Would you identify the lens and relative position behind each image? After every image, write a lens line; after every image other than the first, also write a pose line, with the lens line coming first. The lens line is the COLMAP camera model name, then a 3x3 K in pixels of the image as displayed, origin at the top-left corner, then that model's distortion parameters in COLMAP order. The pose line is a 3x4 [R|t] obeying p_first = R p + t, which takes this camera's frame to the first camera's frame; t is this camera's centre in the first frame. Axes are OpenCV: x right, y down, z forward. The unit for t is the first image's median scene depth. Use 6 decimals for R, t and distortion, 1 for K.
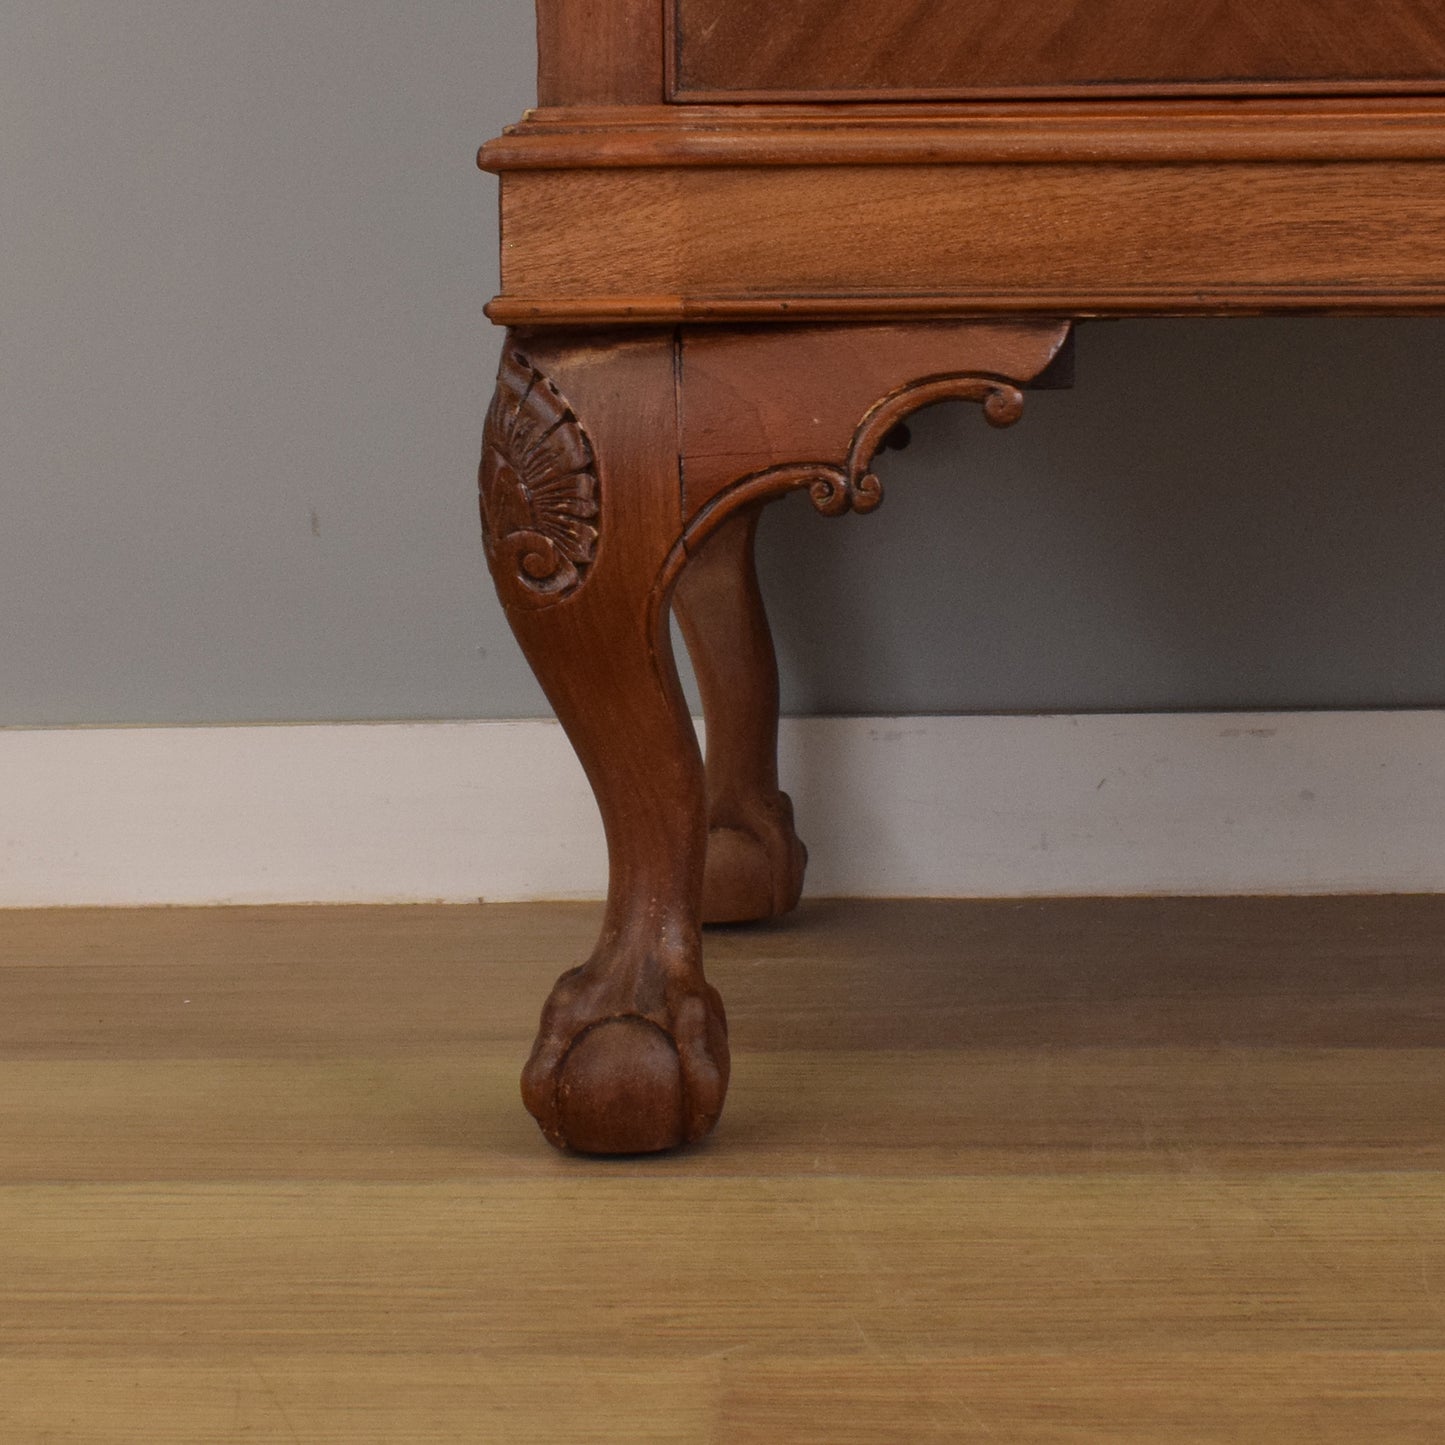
lens RADIAL K [[3280.0, 0, 688.2], [0, 3280.0, 721.9], [0, 0, 1]] dist [-0.060518, -0.249455]
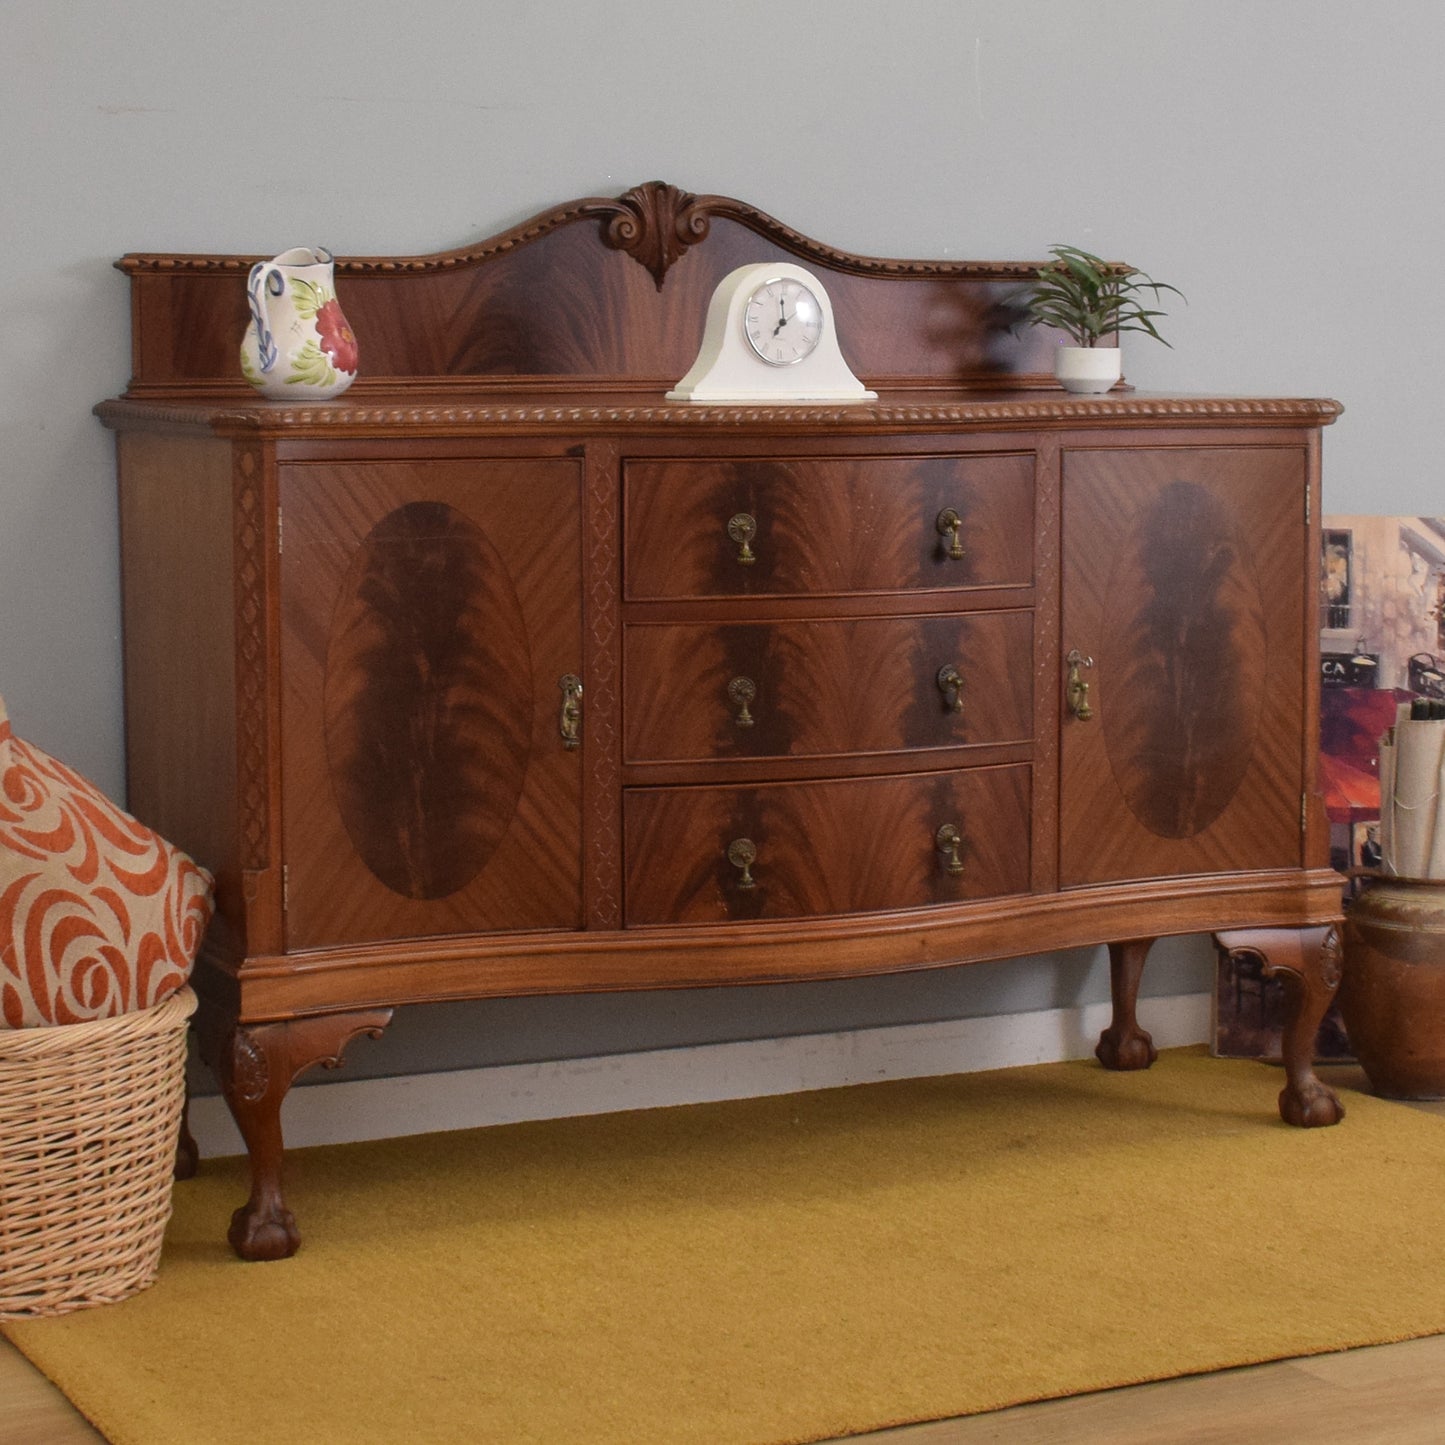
lens RADIAL K [[3516.5, 0, 723.5], [0, 3516.5, 722.5], [0, 0, 1]] dist [-0.071421, -0.024942]
pose [[0.865137, -0.036724, 0.500189, -1.429503], [0.047562, 0.998828, -0.008931, -0.374682], [-0.499275, 0.031517, 0.865870, -2.403121]]
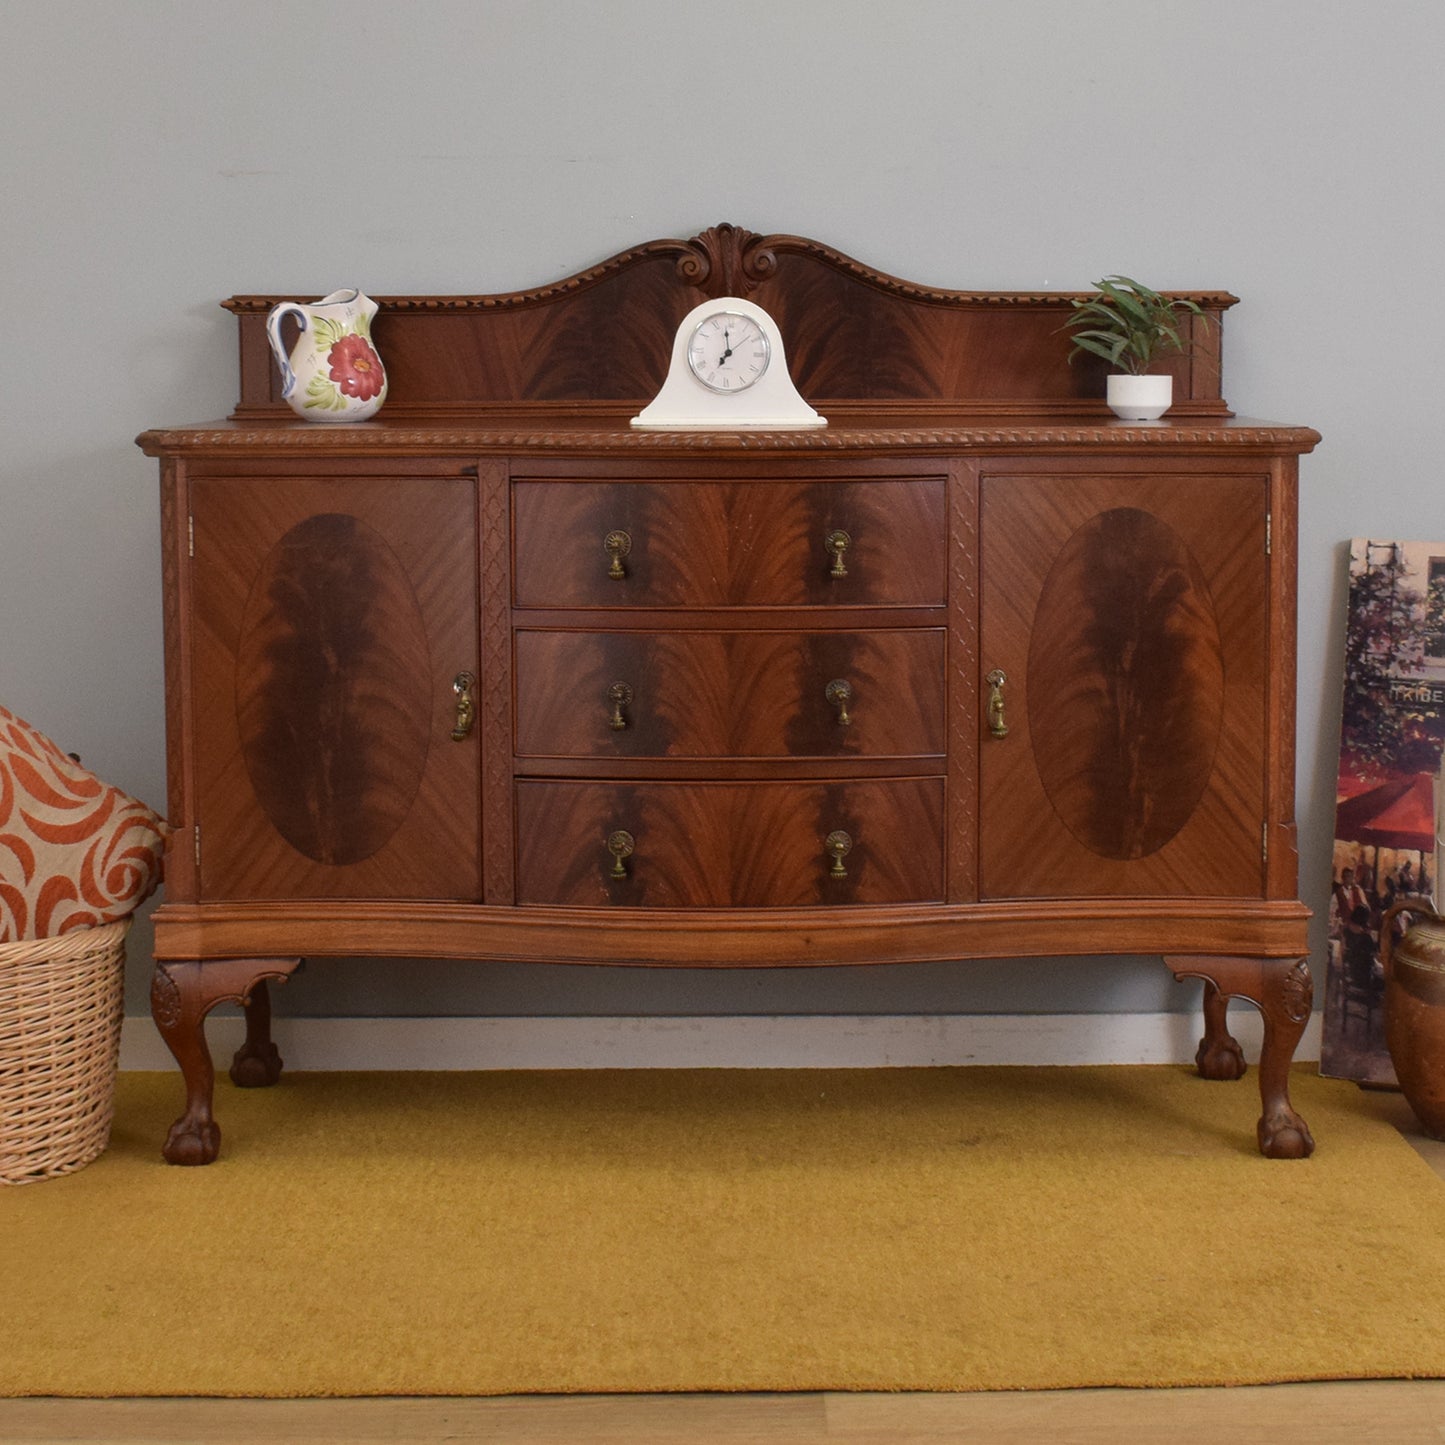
lens RADIAL K [[2899.3, 0, 723.2], [0, 2899.3, 668.8], [0, 0, 1]] dist [-0.081288, -0.067013]
pose [[0.998026, 0.008889, 0.062167, 0.405296], [-0.007691, 0.999781, -0.019472, -0.406874], [-0.062327, 0.018955, 0.997876, -2.511187]]
